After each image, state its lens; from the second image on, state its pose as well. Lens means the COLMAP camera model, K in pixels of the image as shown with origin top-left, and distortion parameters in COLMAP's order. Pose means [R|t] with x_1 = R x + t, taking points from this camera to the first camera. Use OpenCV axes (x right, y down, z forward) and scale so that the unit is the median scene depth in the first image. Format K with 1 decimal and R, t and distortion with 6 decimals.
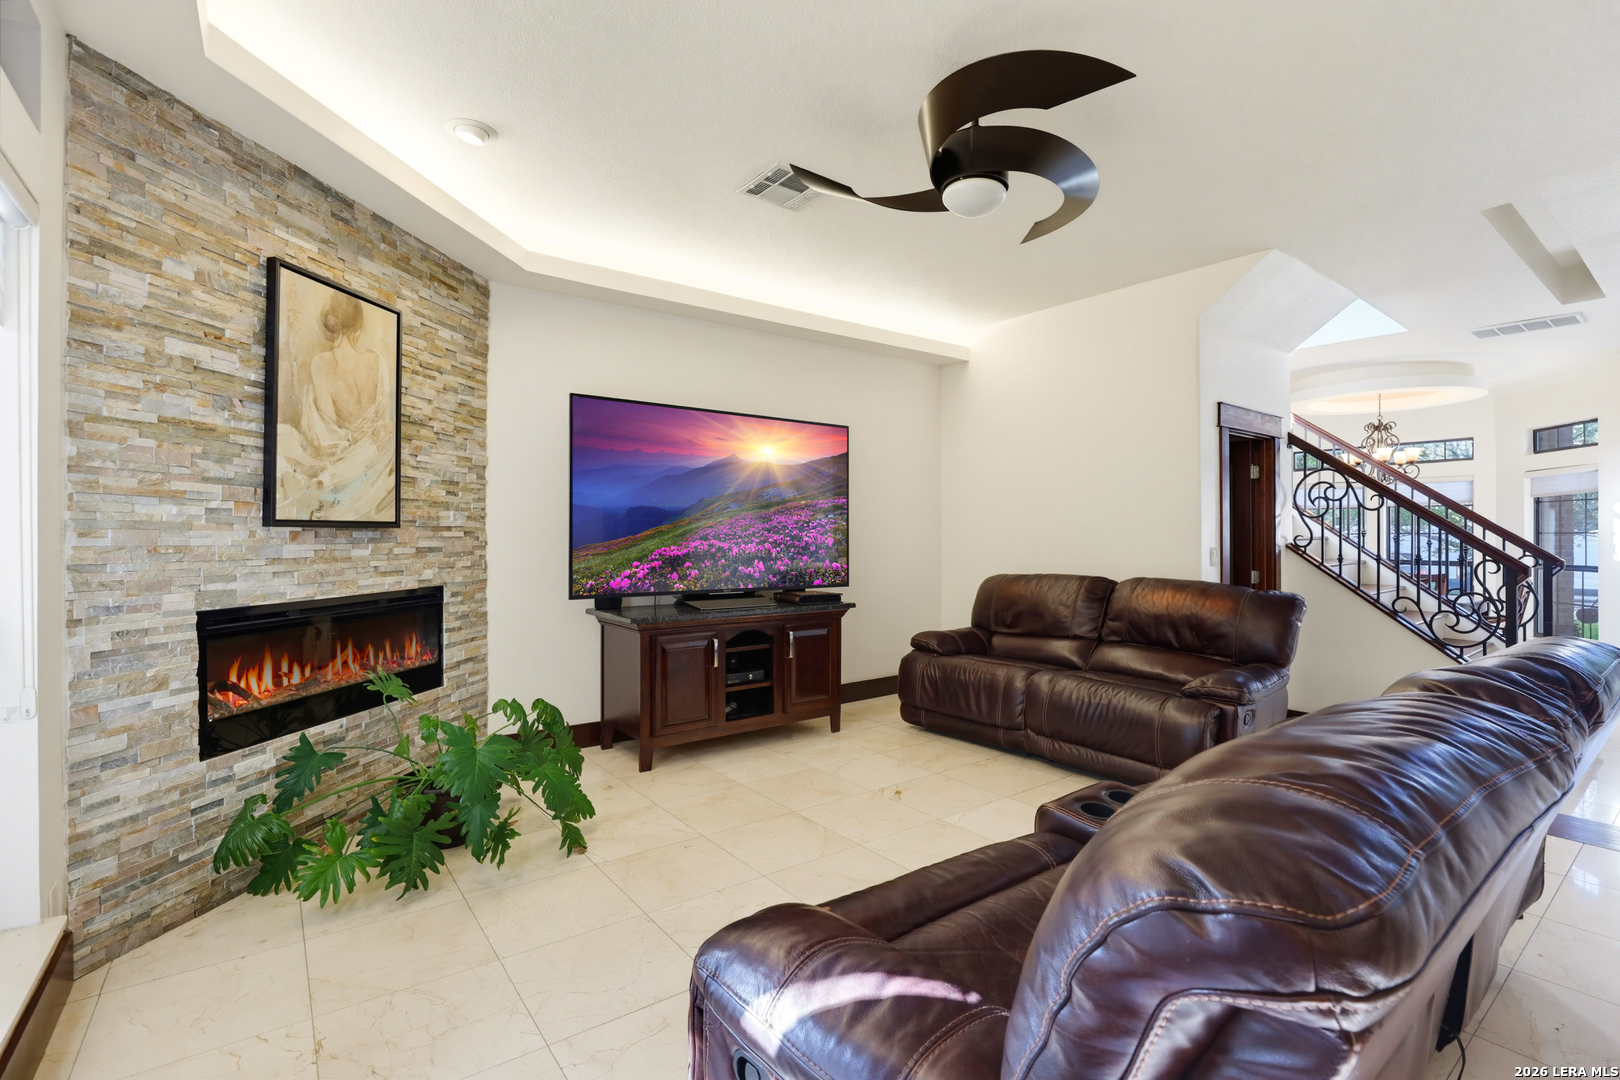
lens RADIAL K [[752.9, 0, 814.5], [0, 752.9, 530.5], [0, 0, 1]] dist [-0.001193, -0.000026]
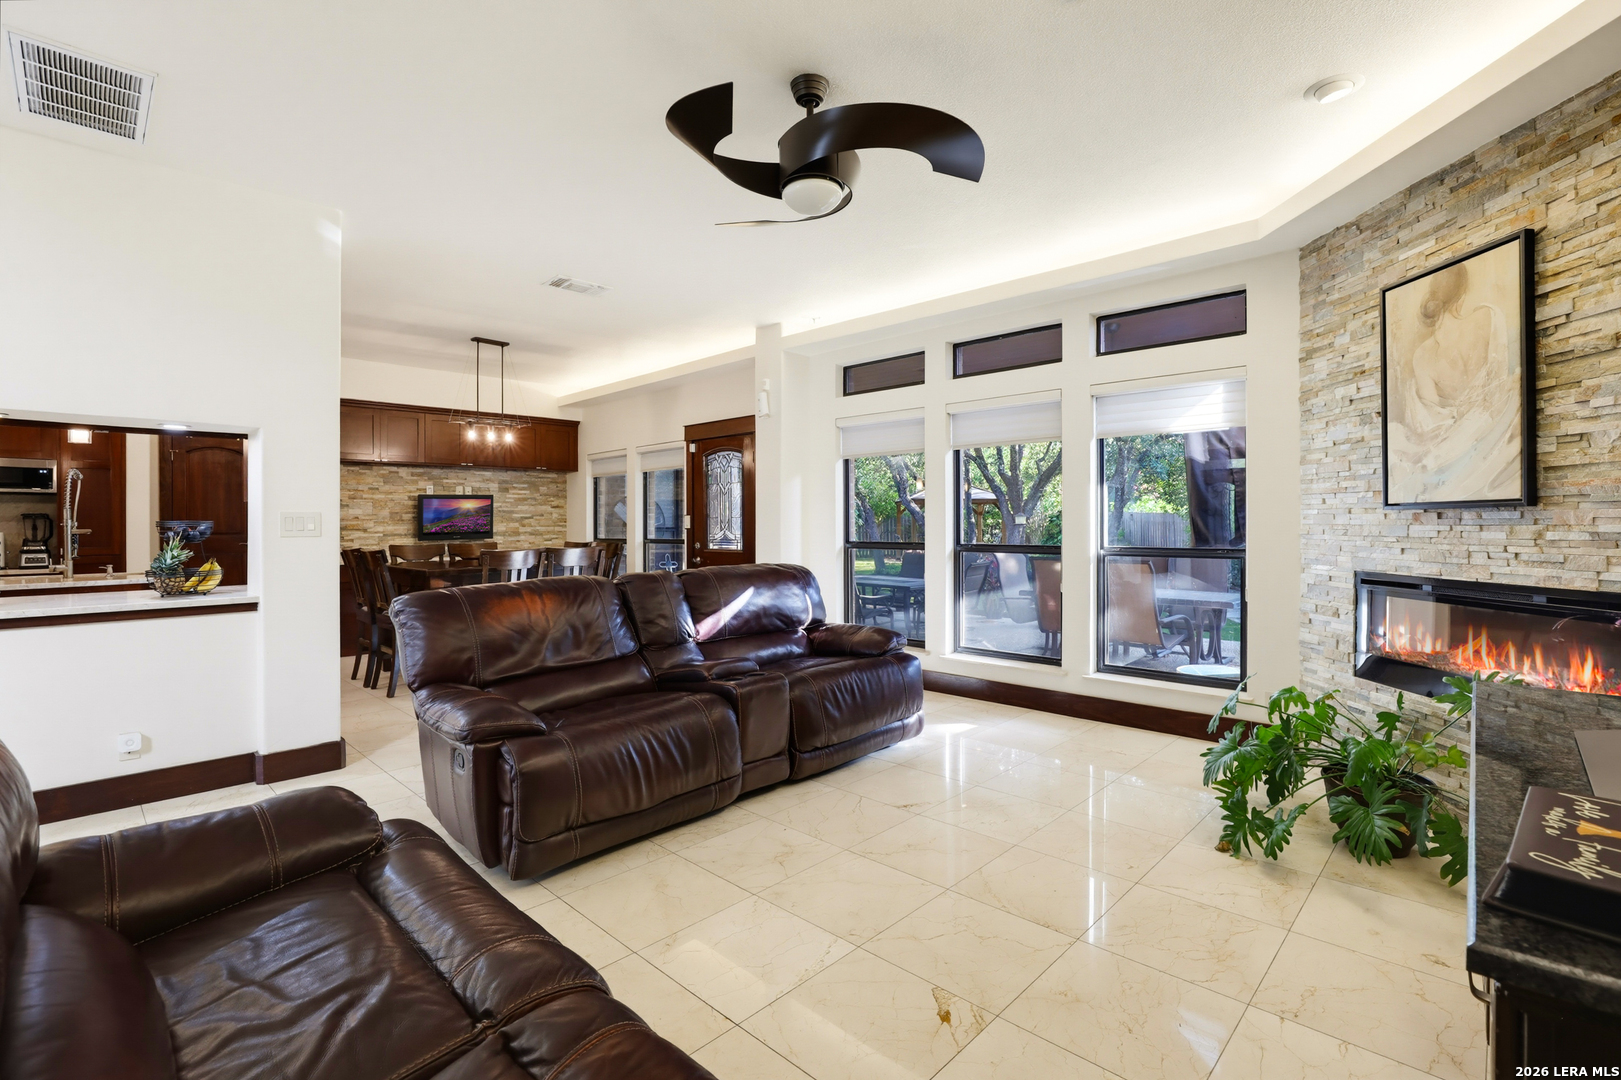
lens RADIAL K [[748.4, 0, 828.2], [0, 748.4, 525.5], [0, 0, 1]] dist [-0.043232, 0.015721]
pose [[-0.983708, 0.004067, -0.179728, 0.315534], [0.004710, 0.999984, -0.003155, 0.016407], [0.179712, -0.003951, -0.983711, 1.678888]]
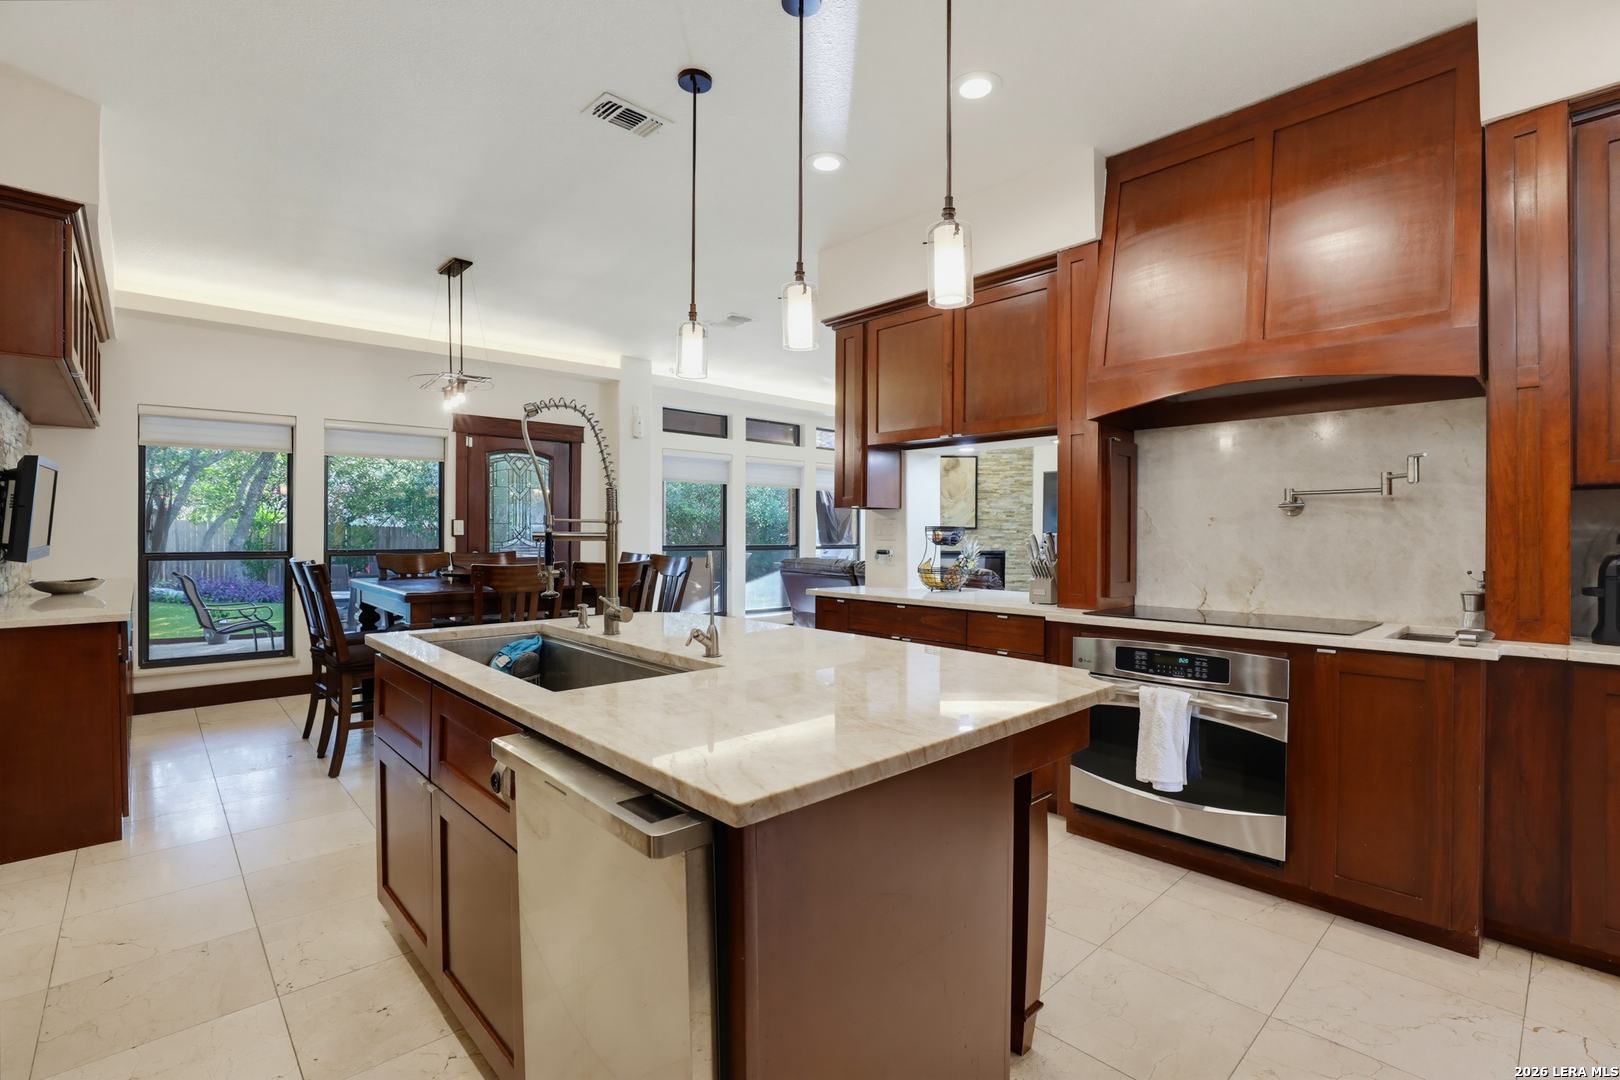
lens RADIAL K [[734.5, 0, 825.1], [0, 734.5, 539.7], [0, 0, 1]] dist [-0.042844, -0.000269]
pose [[0.121539, 0.006579, -0.992565, 2.316959], [0.001533, 0.999976, 0.006815, 0.016901], [0.992585, -0.002349, 0.121526, 0.060510]]
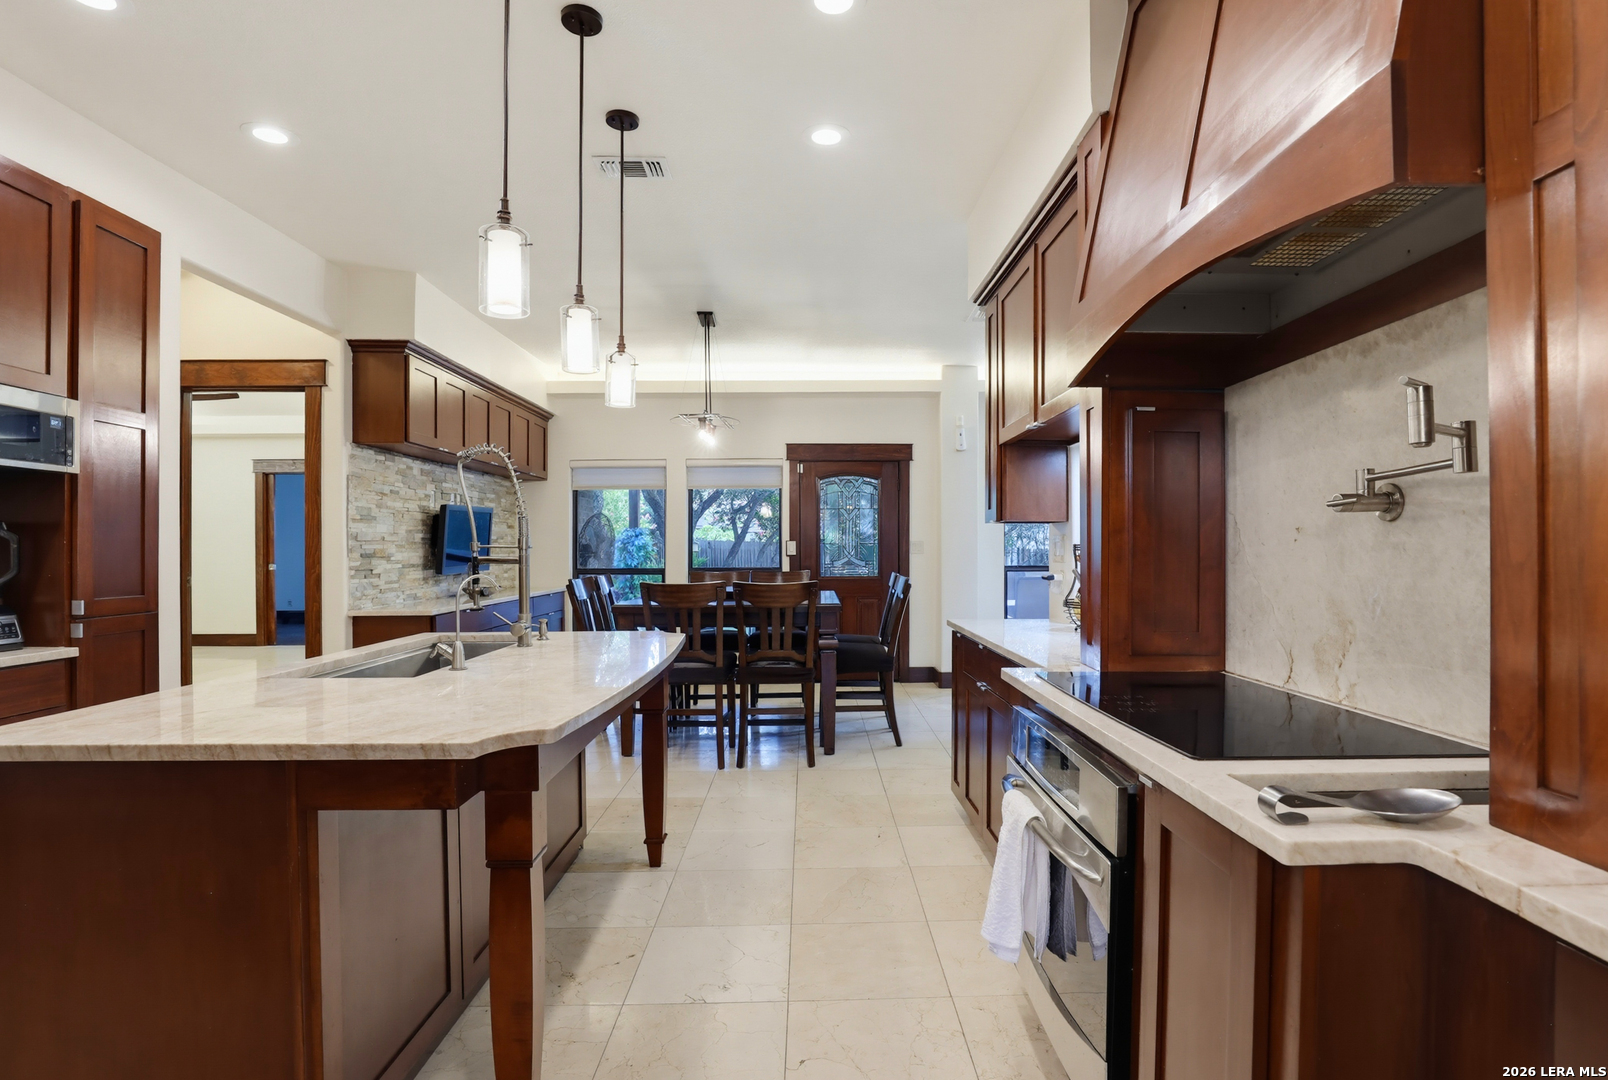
lens RADIAL K [[793.6, 0, 836.7], [0, 793.6, 549.3], [0, 0, 1]] dist [-0.037075, 0.000460]
pose [[-0.562442, -0.000984, -0.826836, 2.109535], [0.006394, 0.999964, -0.005539, 0.012883], [0.826812, -0.008402, -0.562416, 0.712445]]
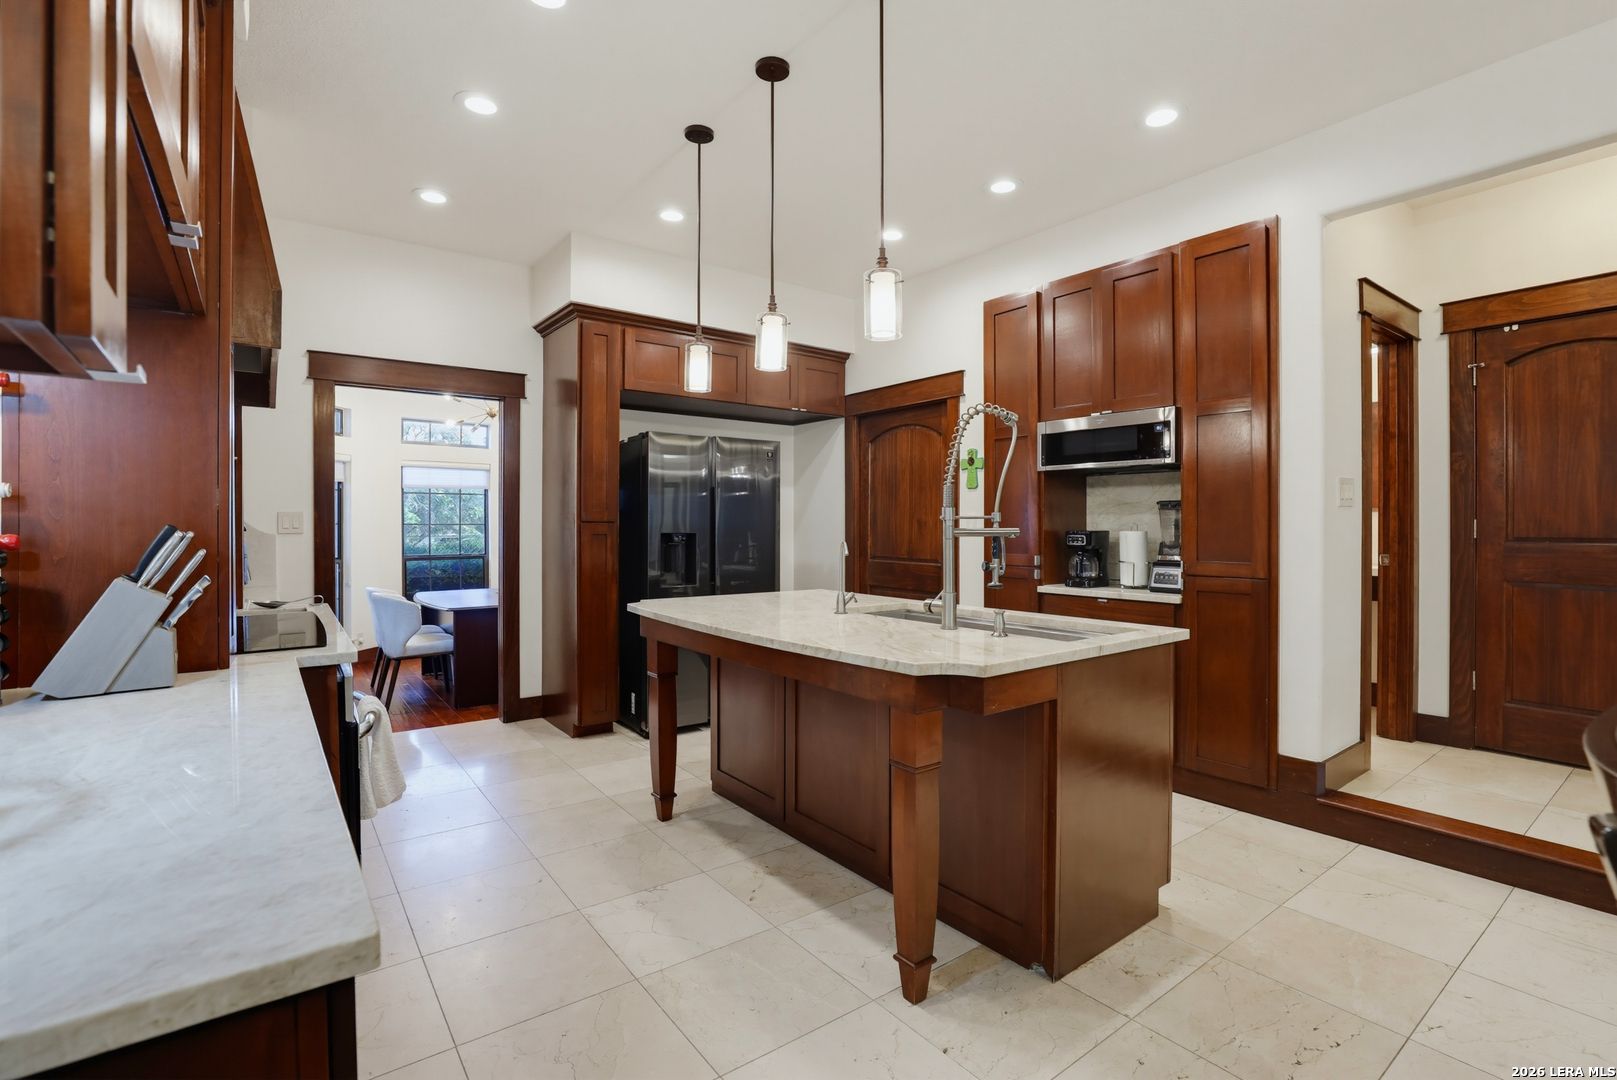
lens RADIAL K [[738.5, 0, 817.8], [0, 738.5, 525.0], [0, 0, 1]] dist [-0.043091, 0.009780]
pose [[-0.013856, -0.001878, 0.999902, 0.857600], [-0.005518, 0.999983, 0.001802, 0.009161], [-0.999889, -0.005492, -0.013866, 0.075211]]
